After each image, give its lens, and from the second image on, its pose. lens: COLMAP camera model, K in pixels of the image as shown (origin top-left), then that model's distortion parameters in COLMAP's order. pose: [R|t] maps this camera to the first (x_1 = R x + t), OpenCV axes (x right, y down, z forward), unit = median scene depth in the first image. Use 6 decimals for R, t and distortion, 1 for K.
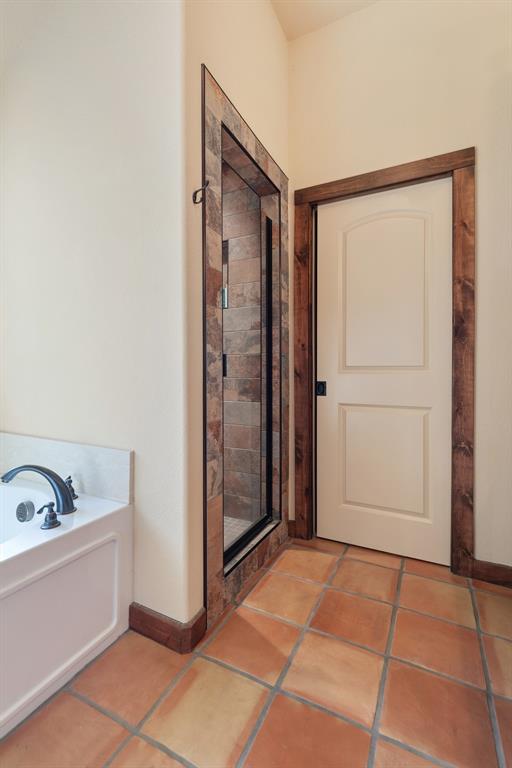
lens RADIAL K [[347.2, 0, 254.2], [0, 347.2, 371.0], [0, 0, 1]] dist [0.005565, -0.000254]
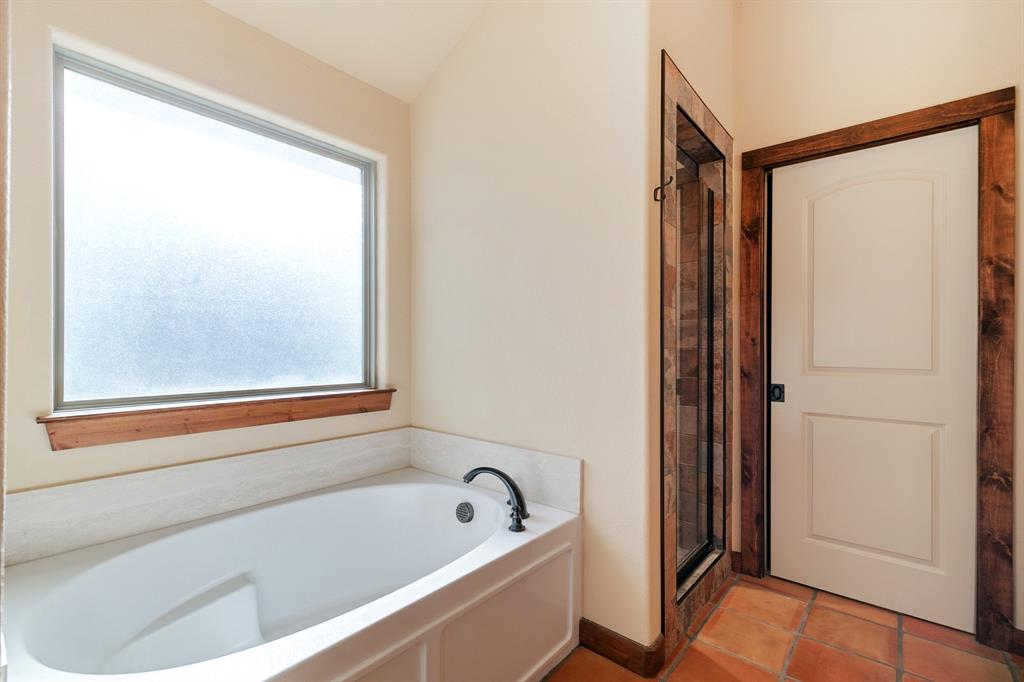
lens RADIAL K [[456.9, 0, 511.8], [0, 456.9, 344.9], [0, 0, 1]] dist [0.006086, -0.000351]
pose [[0.974177, 0.004354, -0.225744, -0.206992], [-0.005665, 0.999971, -0.005156, -0.063881], [0.225715, 0.006302, 0.974173, -0.223667]]
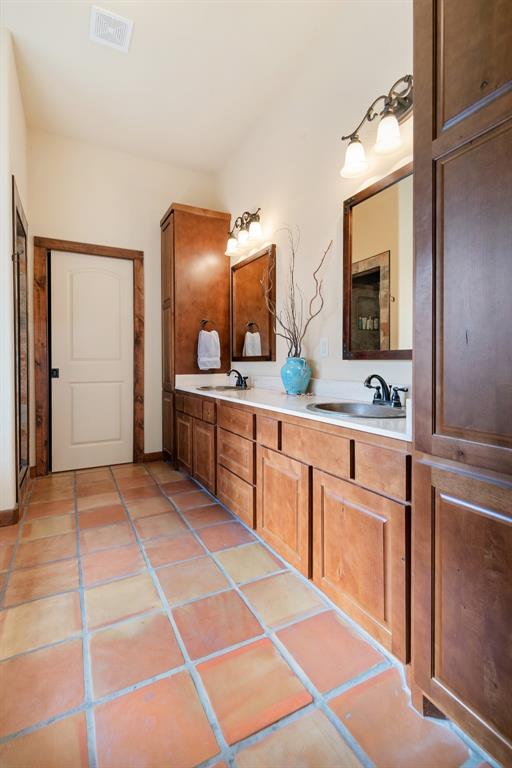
lens RADIAL K [[360.3, 0, 250.0], [0, 360.3, 364.9], [0, 0, 1]] dist [0.005621, -0.000225]
pose [[0.583551, -0.008348, 0.812034, -0.707867], [0.002349, 0.999960, 0.008592, 0.003766], [-0.812073, -0.003106, 0.583547, -0.726502]]
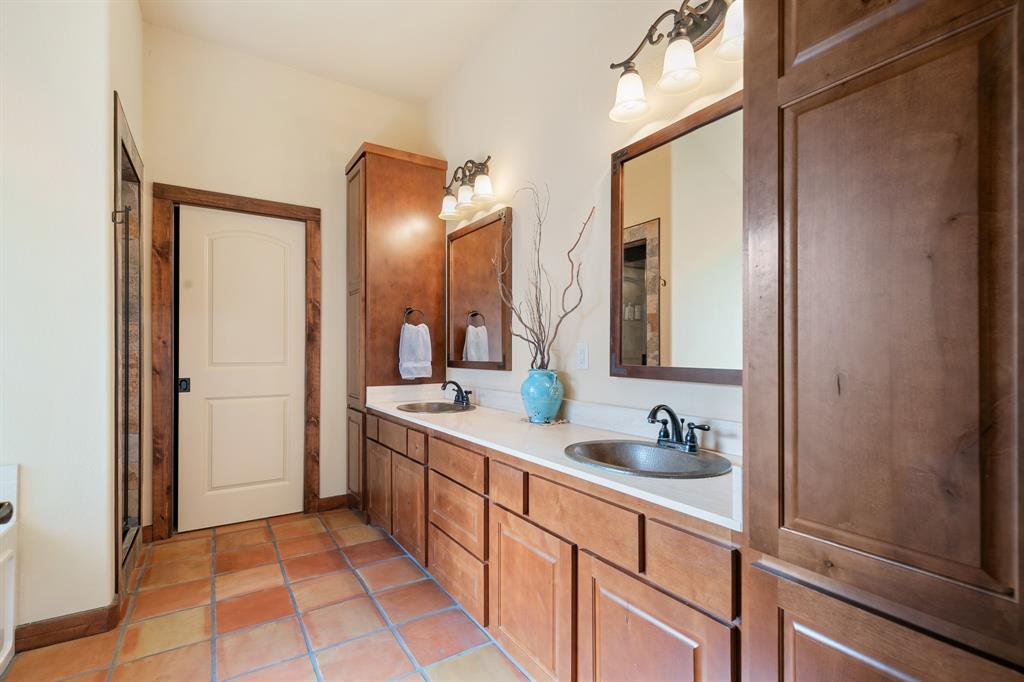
lens RADIAL K [[472.7, 0, 509.4], [0, 472.7, 350.0], [0, 0, 1]] dist [0.004630, 0.000475]
pose [[0.504544, 0.002296, 0.863383, -0.636760], [-0.001347, 0.999997, -0.001873, -0.061977], [-0.863385, -0.000218, 0.504545, -0.633866]]
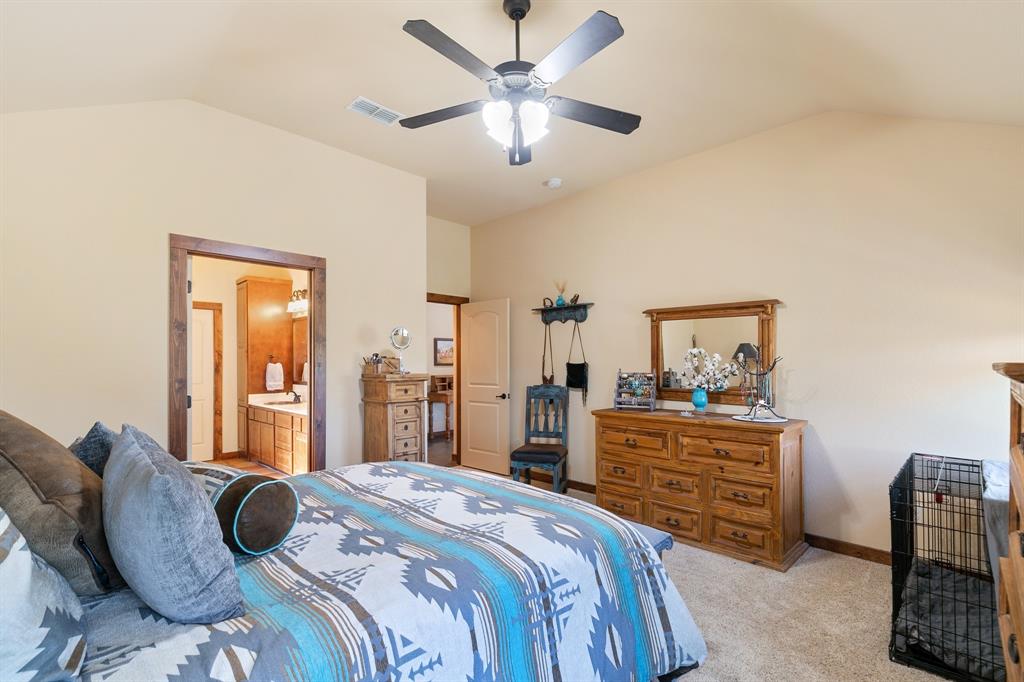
lens RADIAL K [[459.8, 0, 512.3], [0, 459.8, 364.9], [0, 0, 1]] dist [0.000658, -0.000087]
pose [[0.307338, -0.002405, 0.951597, -2.096199], [0.003451, 0.999993, 0.001413, -0.151127], [-0.951594, 0.002850, 0.307344, -2.273307]]
